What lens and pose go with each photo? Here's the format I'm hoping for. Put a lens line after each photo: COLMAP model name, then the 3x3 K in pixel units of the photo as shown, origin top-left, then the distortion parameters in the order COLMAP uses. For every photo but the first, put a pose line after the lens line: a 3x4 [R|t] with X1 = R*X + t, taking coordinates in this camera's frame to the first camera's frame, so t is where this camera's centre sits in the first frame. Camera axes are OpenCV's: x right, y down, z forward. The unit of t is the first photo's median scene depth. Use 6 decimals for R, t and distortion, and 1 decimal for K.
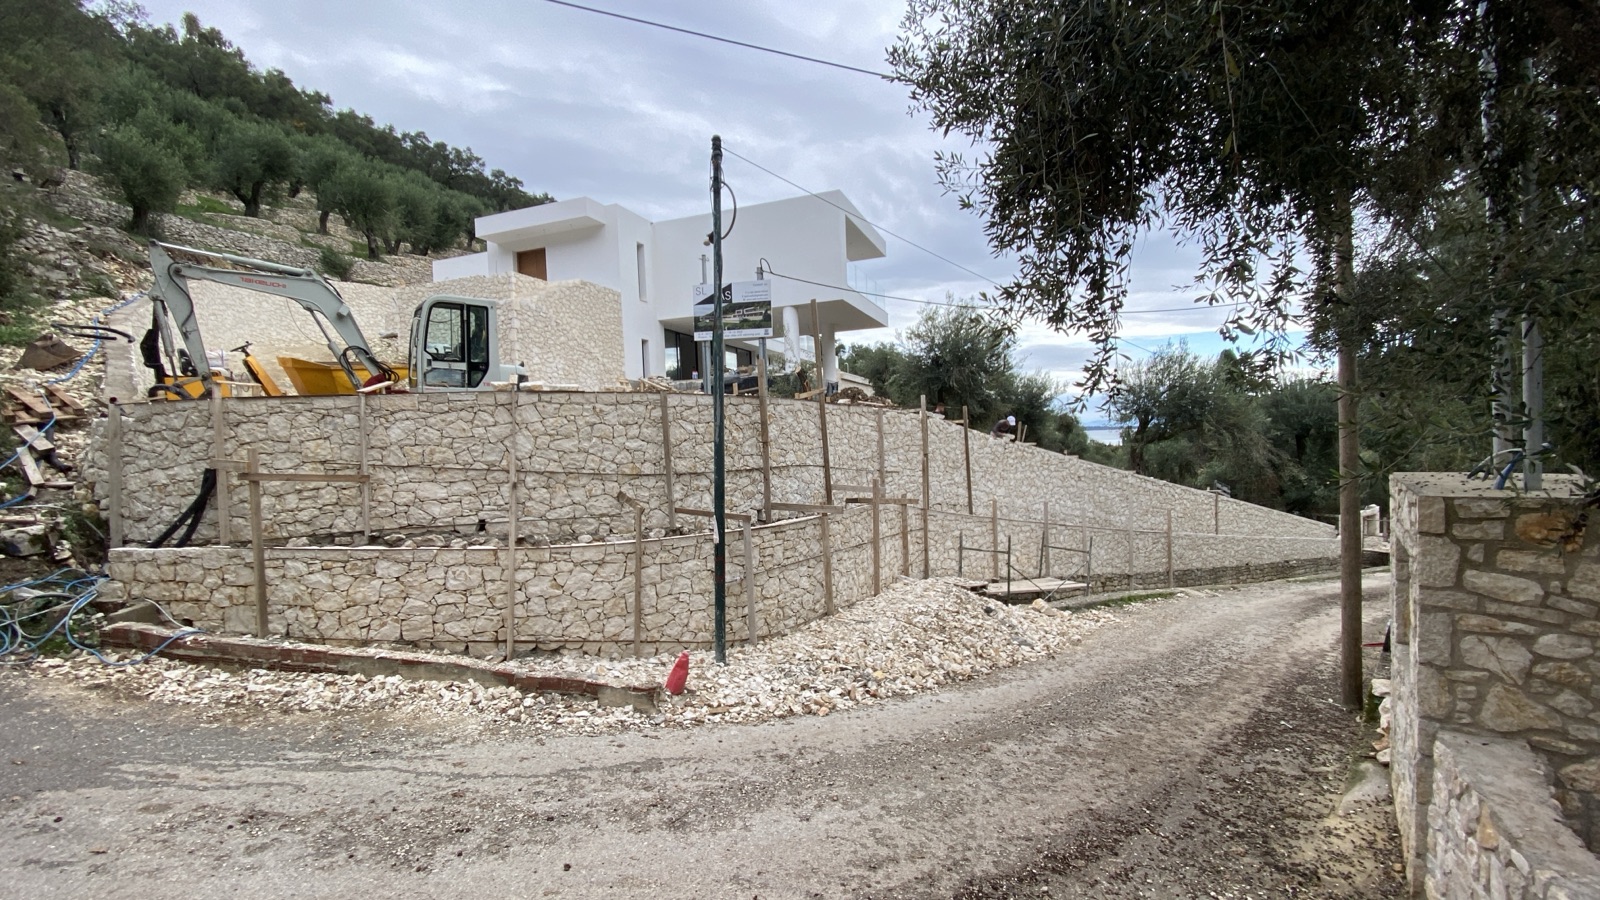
lens RADIAL K [[653.6, 0, 792.4], [0, 653.6, 454.1], [0, 0, 1]] dist [0.010235, -0.016425]
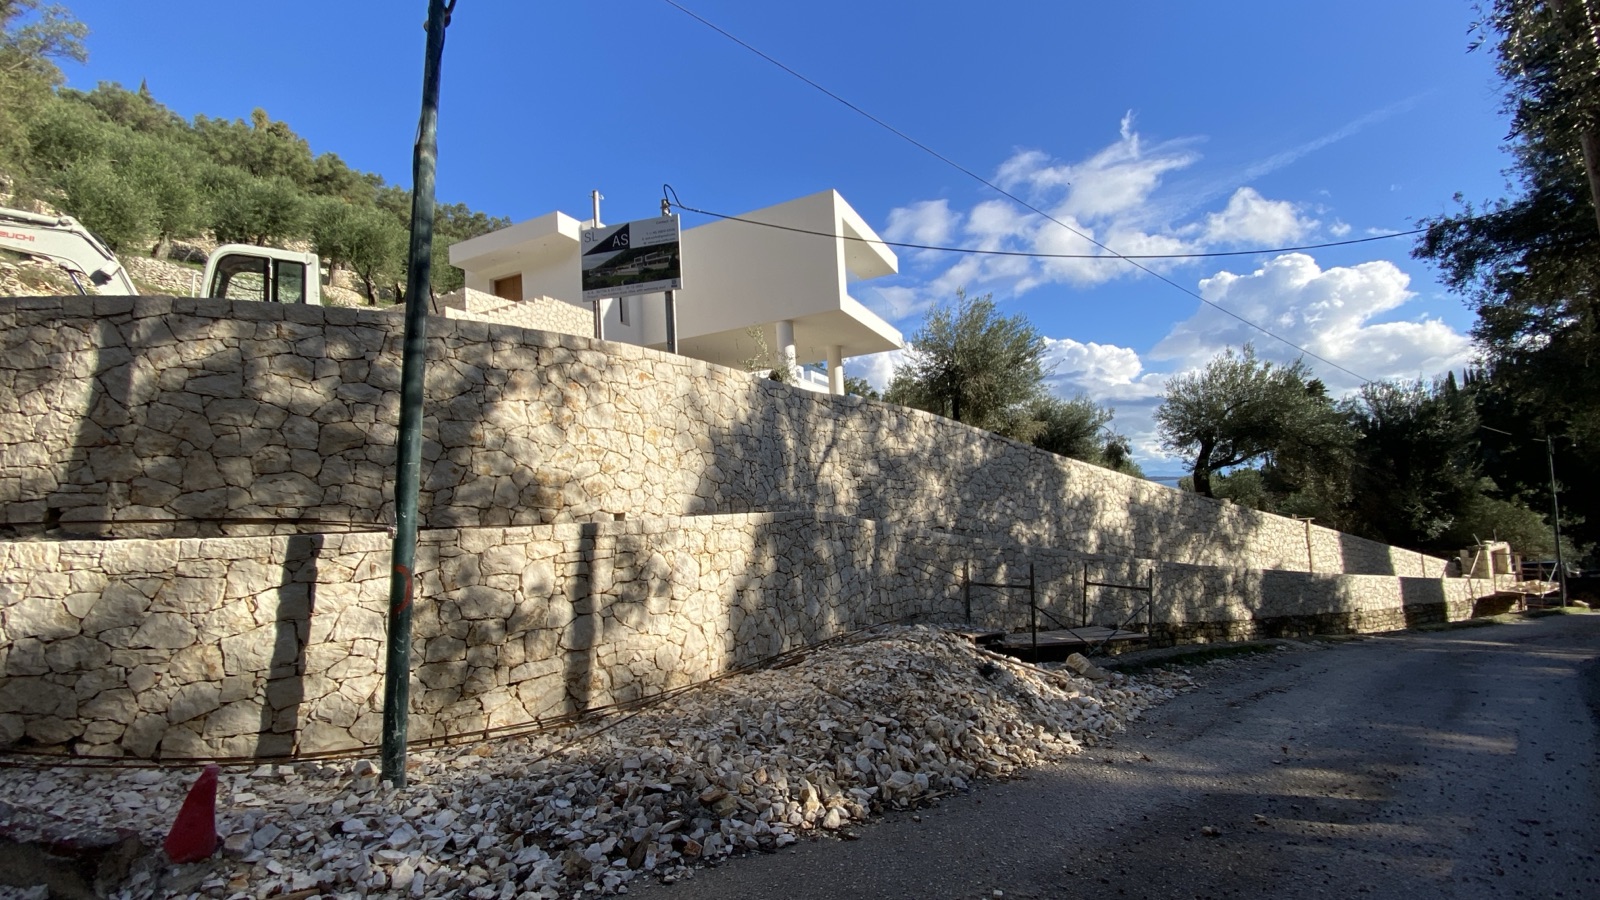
lens RADIAL K [[653.6, 0, 792.4], [0, 653.6, 454.1], [0, 0, 1]] dist [0.010235, -0.016425]
pose [[0.997482, -0.025903, -0.066024, 0.135967], [0.019896, 0.995737, -0.090068, 0.072333], [0.068076, 0.088528, 0.993745, 0.293335]]
